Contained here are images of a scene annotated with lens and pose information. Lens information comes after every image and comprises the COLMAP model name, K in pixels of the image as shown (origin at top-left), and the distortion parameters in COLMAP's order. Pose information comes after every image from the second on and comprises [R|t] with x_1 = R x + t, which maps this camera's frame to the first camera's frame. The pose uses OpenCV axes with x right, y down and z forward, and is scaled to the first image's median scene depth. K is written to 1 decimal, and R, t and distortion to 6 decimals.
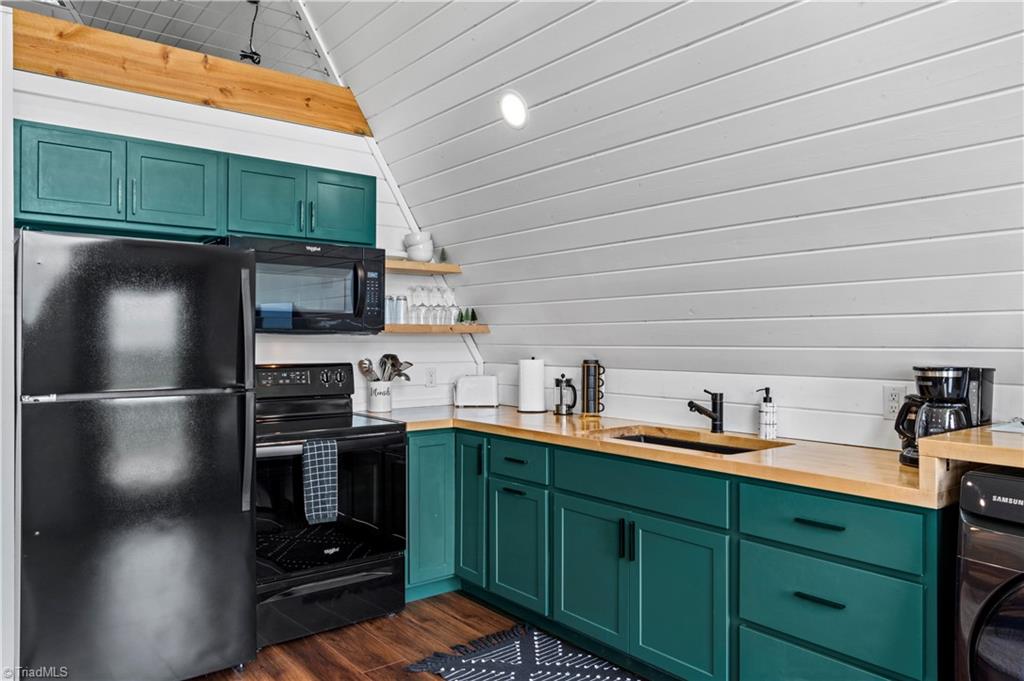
lens RADIAL K [[716.2, 0, 512.0], [0, 716.2, 340.5], [0, 0, 1]] dist [-0.018919, -0.000013]
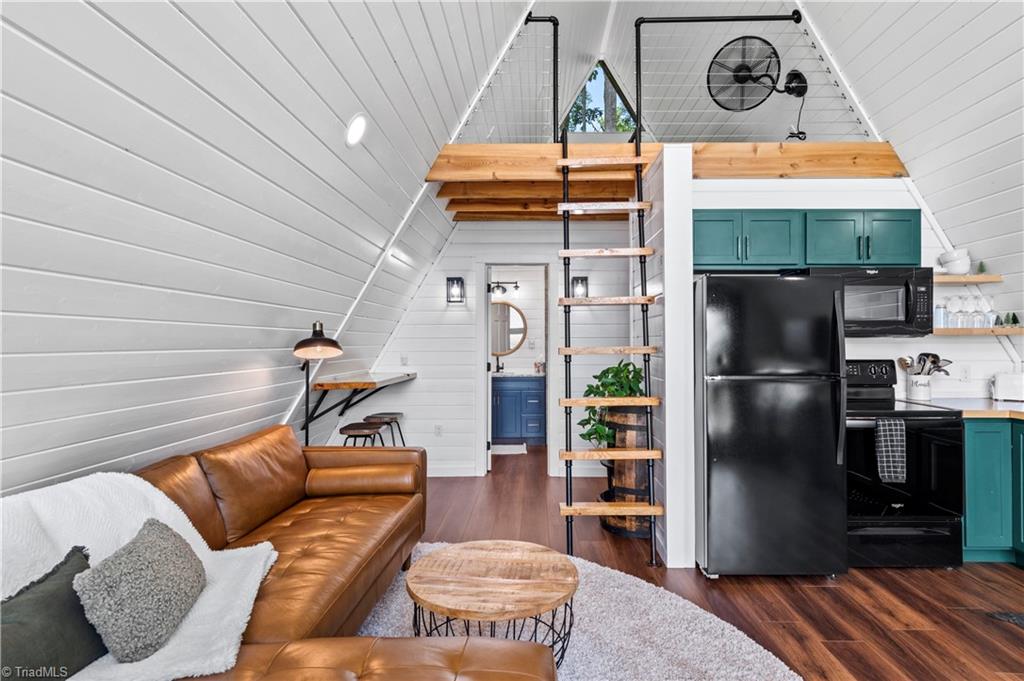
lens RADIAL K [[527.9, 0, 512.0], [0, 527.9, 340.5], [0, 0, 1]] dist [0.001029, 0.001223]
pose [[0.775801, -0.002339, -0.630974, -0.169275], [0.001375, 0.999997, -0.002016, -0.001515], [0.630976, 0.000696, 0.775802, -0.157660]]
